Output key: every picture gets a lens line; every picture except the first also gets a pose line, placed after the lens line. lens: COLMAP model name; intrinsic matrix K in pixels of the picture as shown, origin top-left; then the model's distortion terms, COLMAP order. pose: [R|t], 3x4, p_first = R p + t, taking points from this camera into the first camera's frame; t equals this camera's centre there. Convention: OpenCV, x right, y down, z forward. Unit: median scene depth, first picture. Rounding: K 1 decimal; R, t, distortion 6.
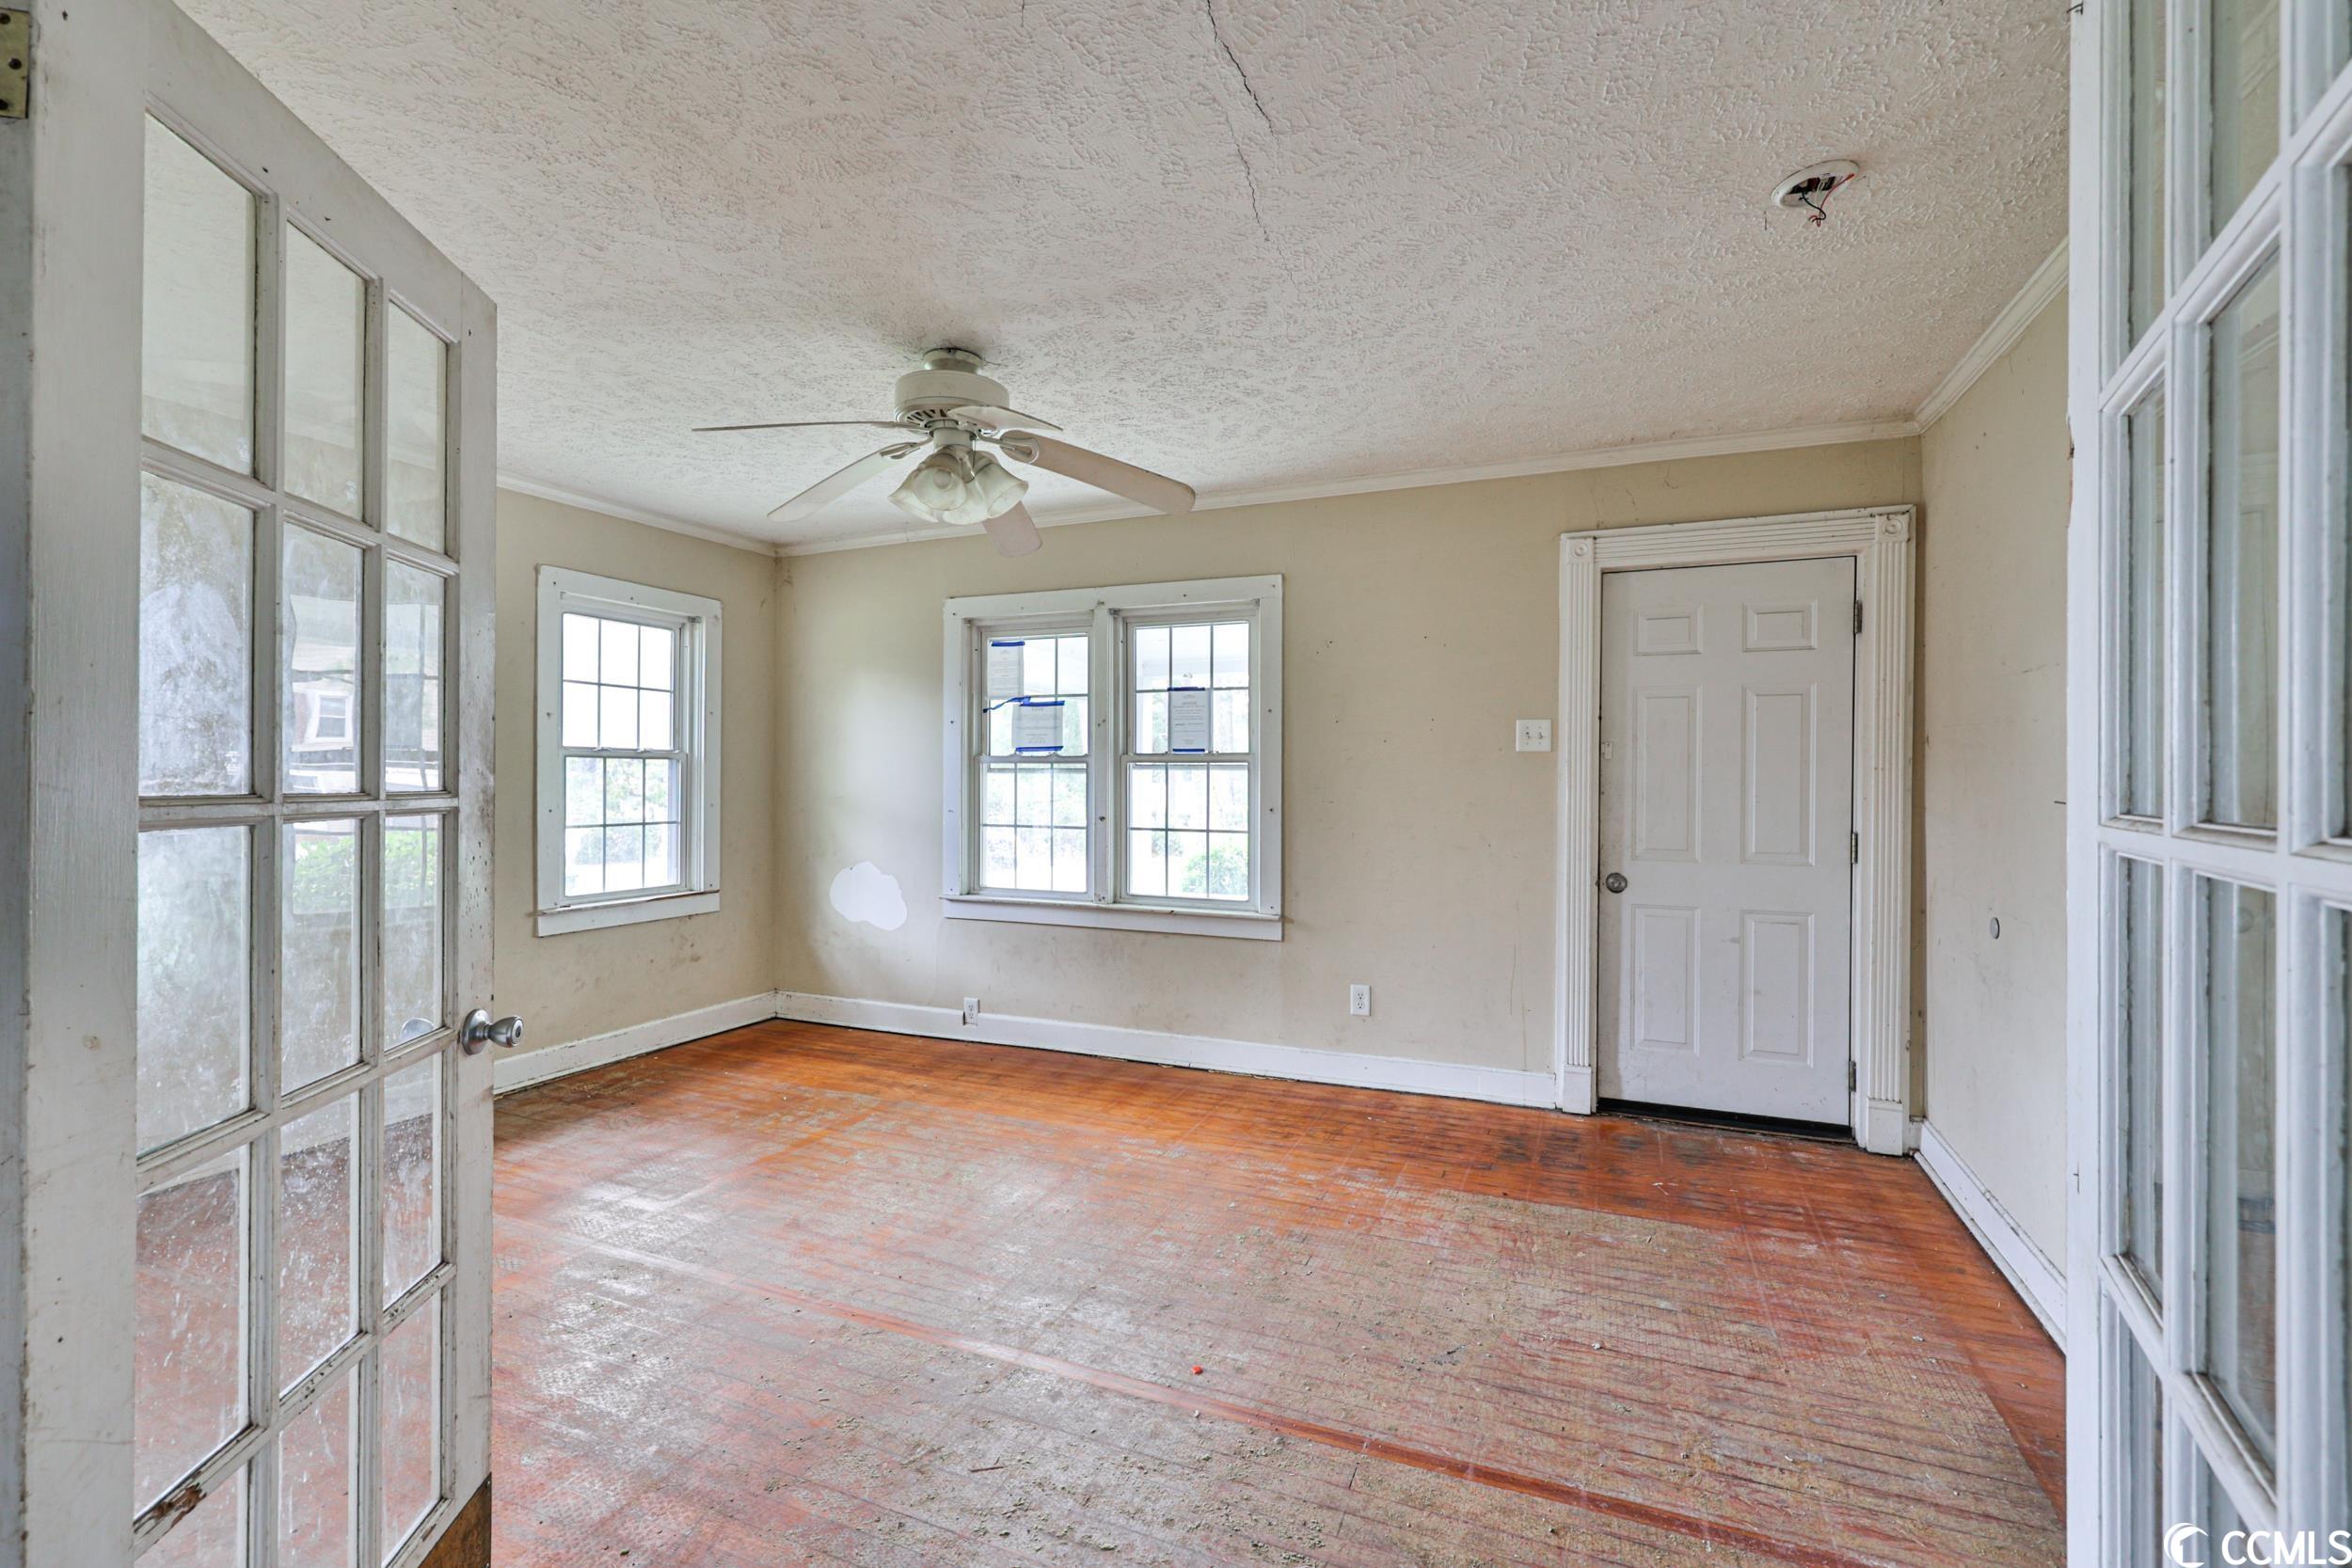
lens RADIAL K [[1011.3, 0, 1179.4], [0, 1011.3, 772.7], [0, 0, 1]] dist [0.002201, 0.000555]
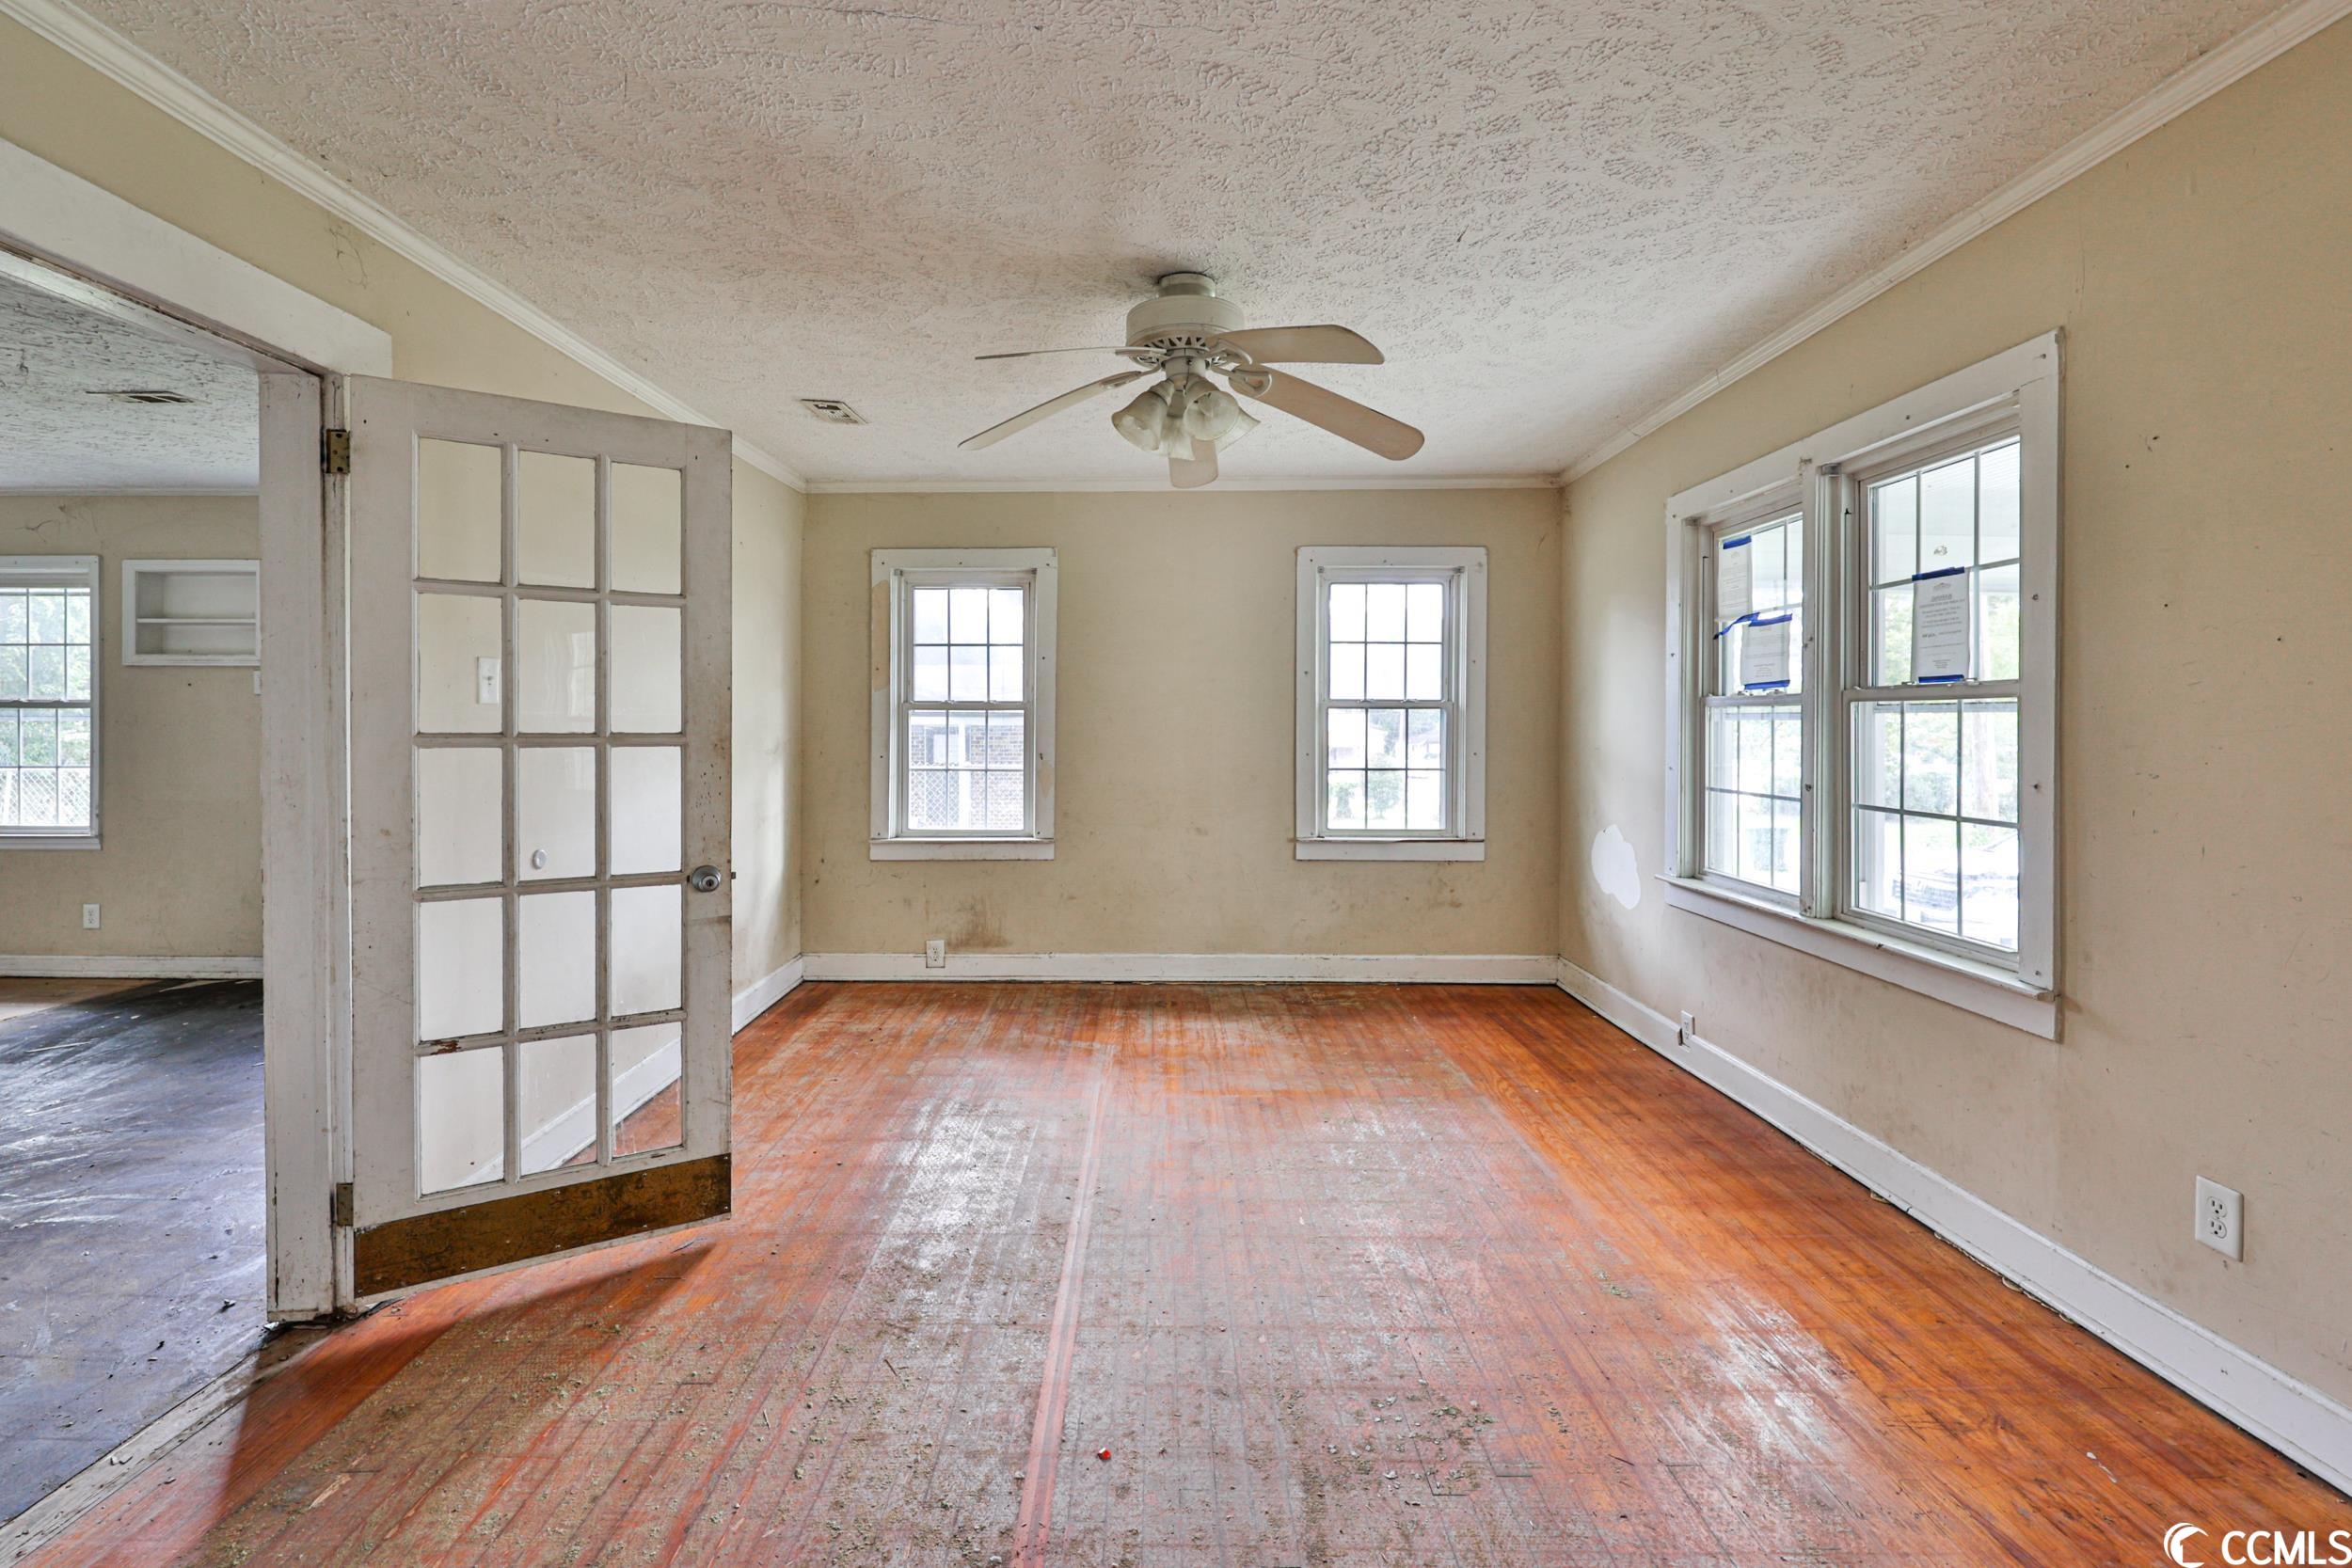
lens RADIAL K [[1014.7, 0, 1129.9], [0, 1014.7, 730.2], [0, 0, 1]] dist [0.000977, 0.000409]
pose [[0.380619, 0.002551, -0.924728, 0.374866], [0.004172, 0.999981, 0.004476, 0.003373], [0.924723, -0.005561, 0.380601, 0.344206]]
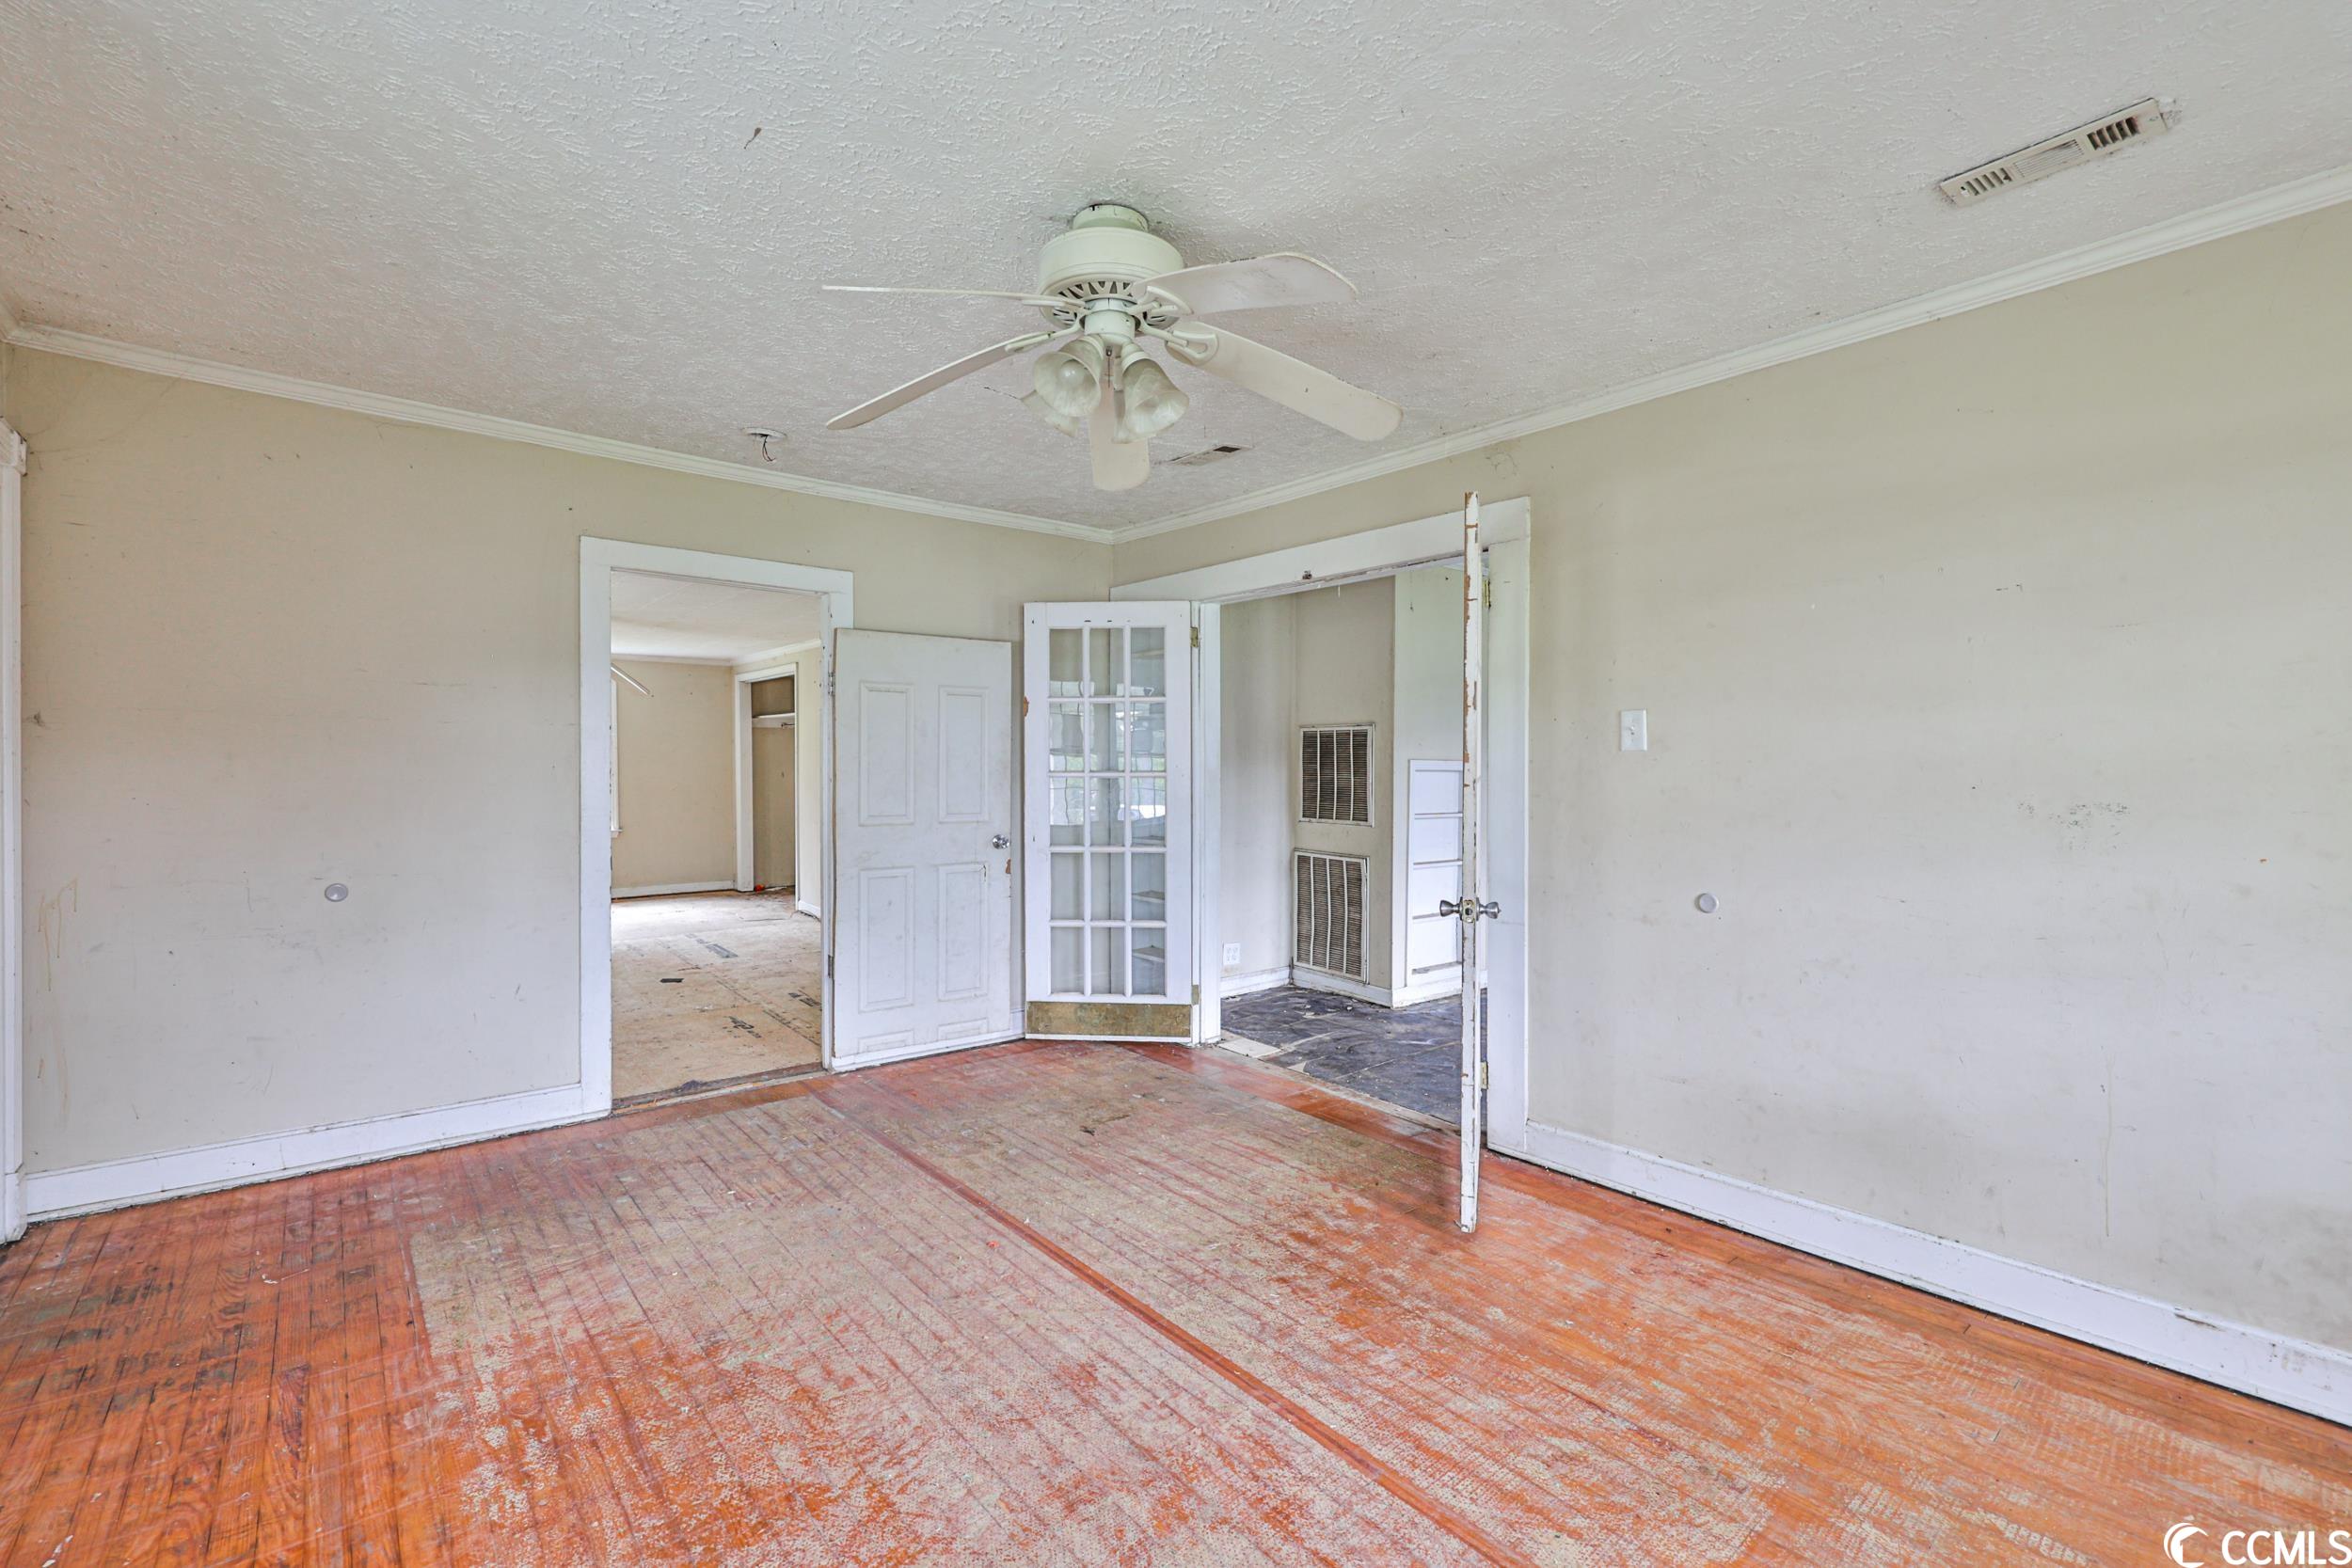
lens RADIAL K [[1041.1, 0, 1176.0], [0, 1041.1, 784.0], [0, 0, 1]] dist [0.000065, -0.000062]
pose [[-0.893205, -0.009670, 0.449547, -0.362168], [-0.003322, 0.999883, 0.014907, 0.003678], [-0.449638, 0.011822, -0.893133, 0.982540]]
